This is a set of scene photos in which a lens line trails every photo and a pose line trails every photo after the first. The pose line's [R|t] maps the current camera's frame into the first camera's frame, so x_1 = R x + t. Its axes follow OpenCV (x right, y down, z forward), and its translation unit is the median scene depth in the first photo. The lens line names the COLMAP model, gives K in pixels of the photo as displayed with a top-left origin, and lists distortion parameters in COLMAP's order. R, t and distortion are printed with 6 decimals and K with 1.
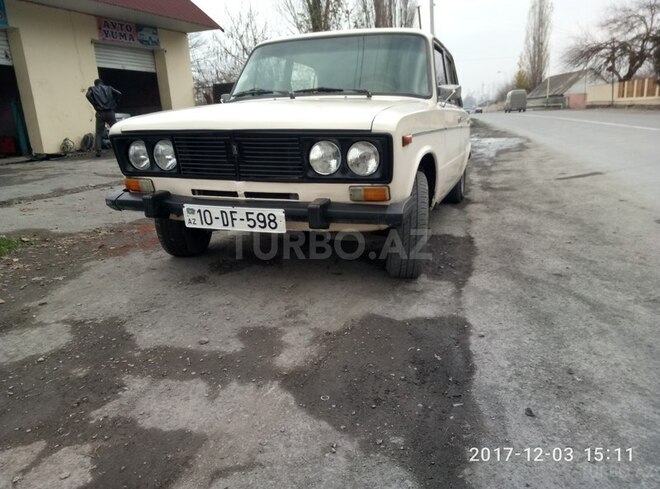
lens RADIAL K [[508.9, 0, 330.0], [0, 508.9, 244.5], [0, 0, 1]] dist [0.003175, -0.003832]
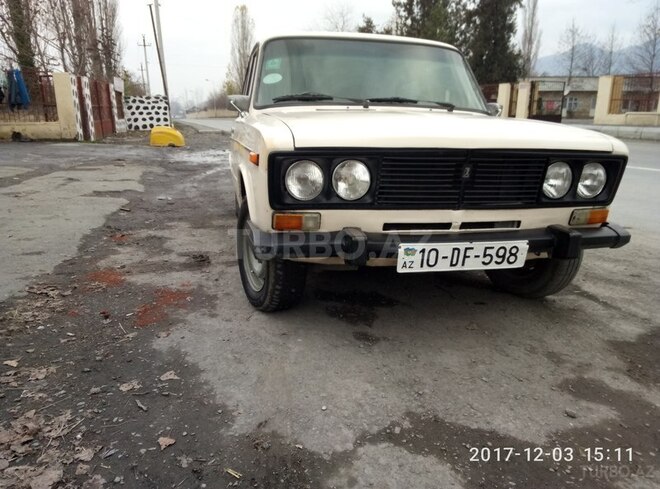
lens RADIAL K [[508.9, 0, 330.0], [0, 508.9, 244.5], [0, 0, 1]] dist [0.003175, -0.003832]
pose [[0.845323, -0.089141, 0.526766, -0.799109], [0.094628, 0.995375, 0.016587, -0.103191], [-0.525809, 0.035825, 0.849848, 0.415025]]
